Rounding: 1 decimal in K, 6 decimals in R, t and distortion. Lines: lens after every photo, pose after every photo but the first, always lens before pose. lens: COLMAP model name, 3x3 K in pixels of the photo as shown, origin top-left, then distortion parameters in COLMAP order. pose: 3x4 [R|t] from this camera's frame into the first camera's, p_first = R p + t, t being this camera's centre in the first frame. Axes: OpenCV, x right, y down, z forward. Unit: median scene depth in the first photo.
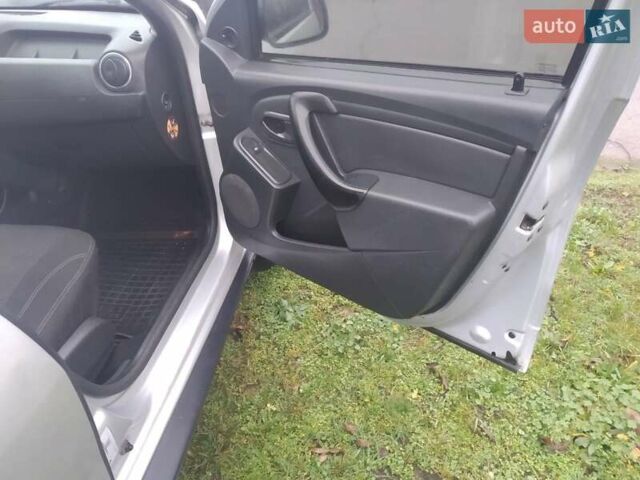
lens RADIAL K [[543.1, 0, 320.0], [0, 543.1, 240.0], [0, 0, 1]] dist [0.051169, 0.001410]
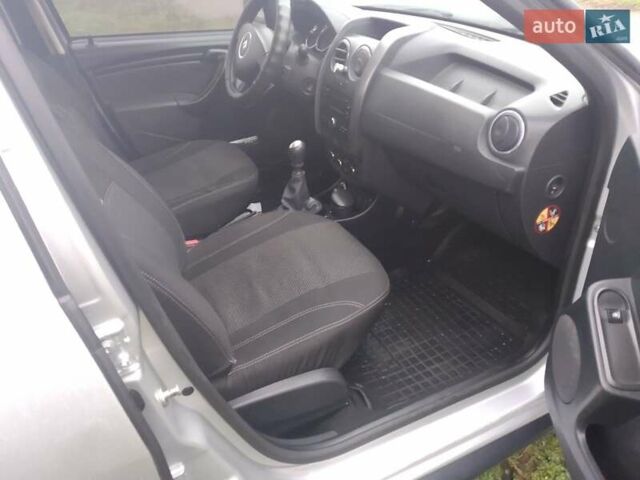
lens RADIAL K [[543.1, 0, 320.0], [0, 543.1, 240.0], [0, 0, 1]] dist [0.051169, 0.001410]
pose [[0.588981, 0.476390, -0.652805, 0.054341], [-0.471434, 0.858631, 0.201251, -0.190880], [0.656393, 0.189222, 0.730304, 0.255493]]
